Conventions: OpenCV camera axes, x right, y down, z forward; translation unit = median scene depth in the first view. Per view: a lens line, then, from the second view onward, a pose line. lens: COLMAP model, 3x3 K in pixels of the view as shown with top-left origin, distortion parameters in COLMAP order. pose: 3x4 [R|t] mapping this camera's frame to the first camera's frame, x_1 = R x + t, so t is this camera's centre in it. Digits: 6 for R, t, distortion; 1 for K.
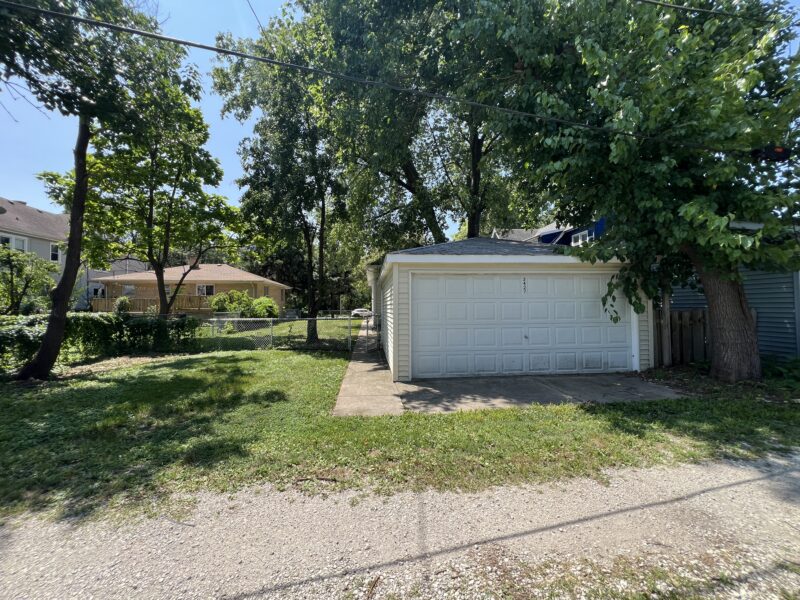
lens RADIAL K [[319.1, 0, 400.0], [0, 319.1, 300.0], [0, 0, 1]] dist [-0.000576, 0.000218]
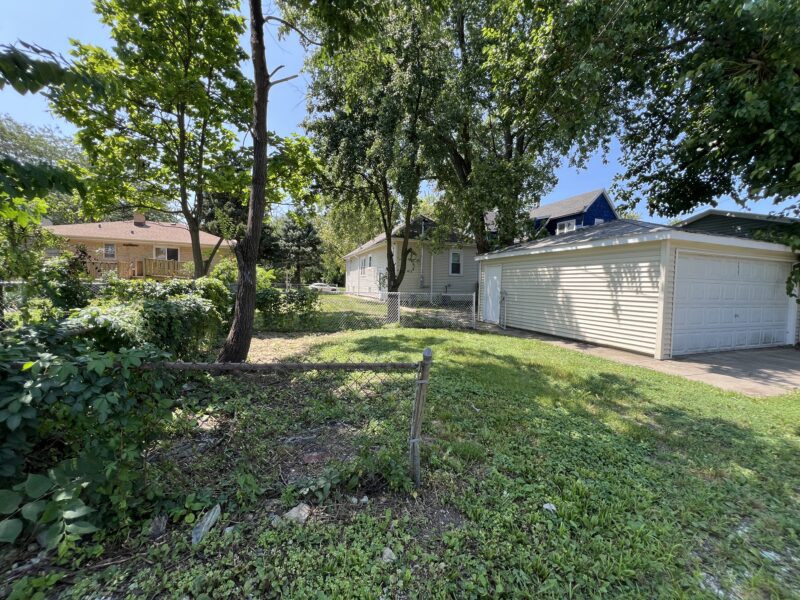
lens RADIAL K [[319.1, 0, 400.0], [0, 319.1, 300.0], [0, 0, 1]] dist [-0.000576, 0.000218]
pose [[0.963701, 0.012079, 0.266711, -0.641194], [-0.029996, 0.997549, 0.063208, 0.018107], [-0.265293, -0.068914, 0.961702, 0.170984]]
